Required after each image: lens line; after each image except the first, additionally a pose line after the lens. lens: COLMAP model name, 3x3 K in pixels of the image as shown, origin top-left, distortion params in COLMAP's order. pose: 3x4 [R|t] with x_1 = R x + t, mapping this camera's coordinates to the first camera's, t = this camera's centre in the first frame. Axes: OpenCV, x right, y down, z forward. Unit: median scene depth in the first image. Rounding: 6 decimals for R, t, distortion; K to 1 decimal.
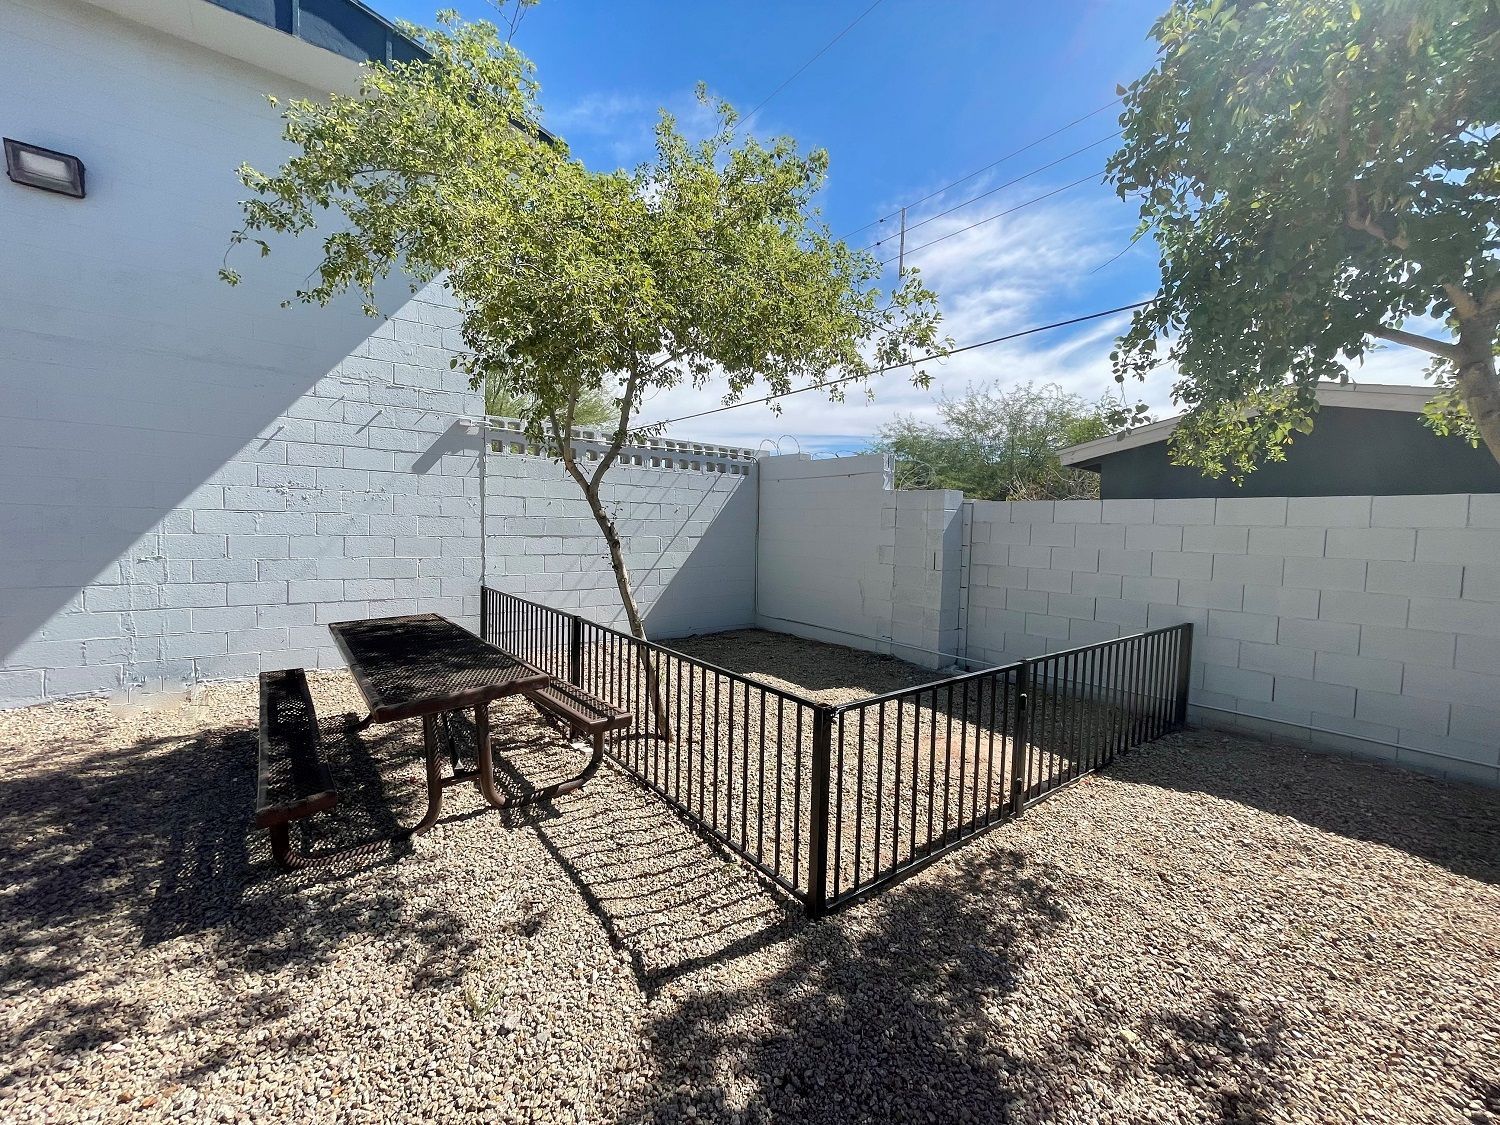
lens RADIAL K [[599.2, 0, 751.1], [0, 599.2, 563.1], [0, 0, 1]] dist [-0.002699, -0.000271]
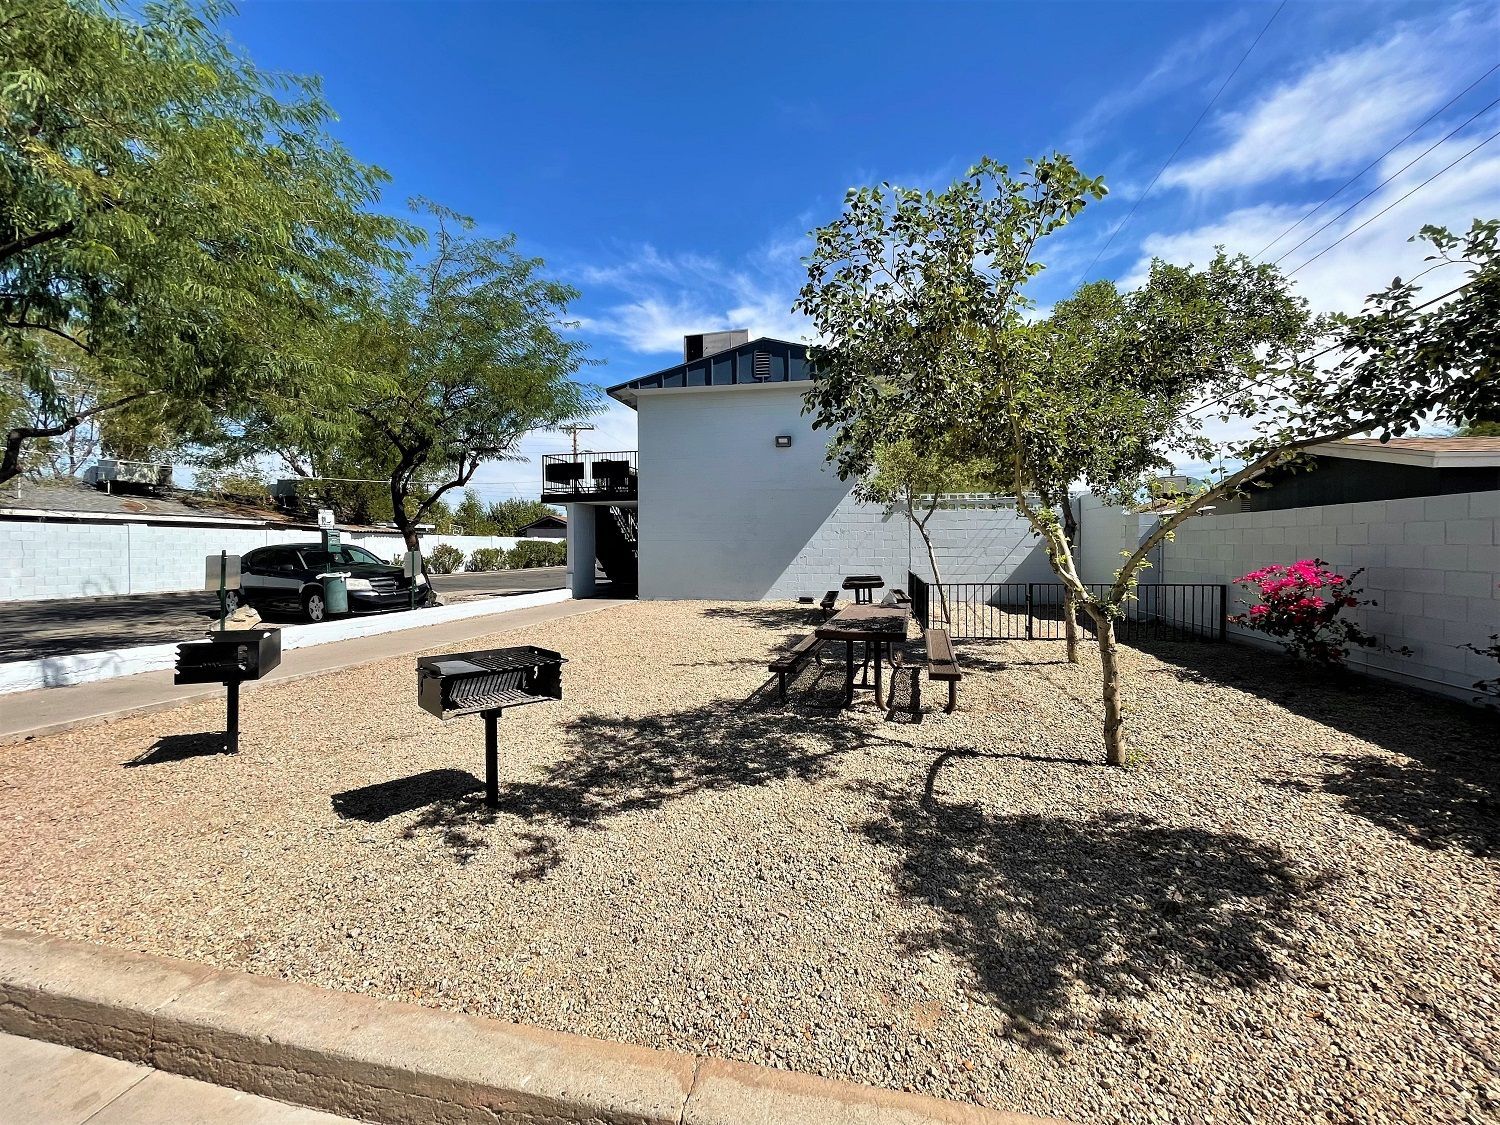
lens RADIAL K [[599.2, 0, 752.0], [0, 599.2, 556.0], [0, 0, 1]] dist [-0.002699, -0.000271]
pose [[0.637904, -0.015236, -0.769965, 1.202846], [-0.026510, 0.998777, -0.041727, 0.125409], [0.769660, 0.047029, 0.636720, -1.164646]]
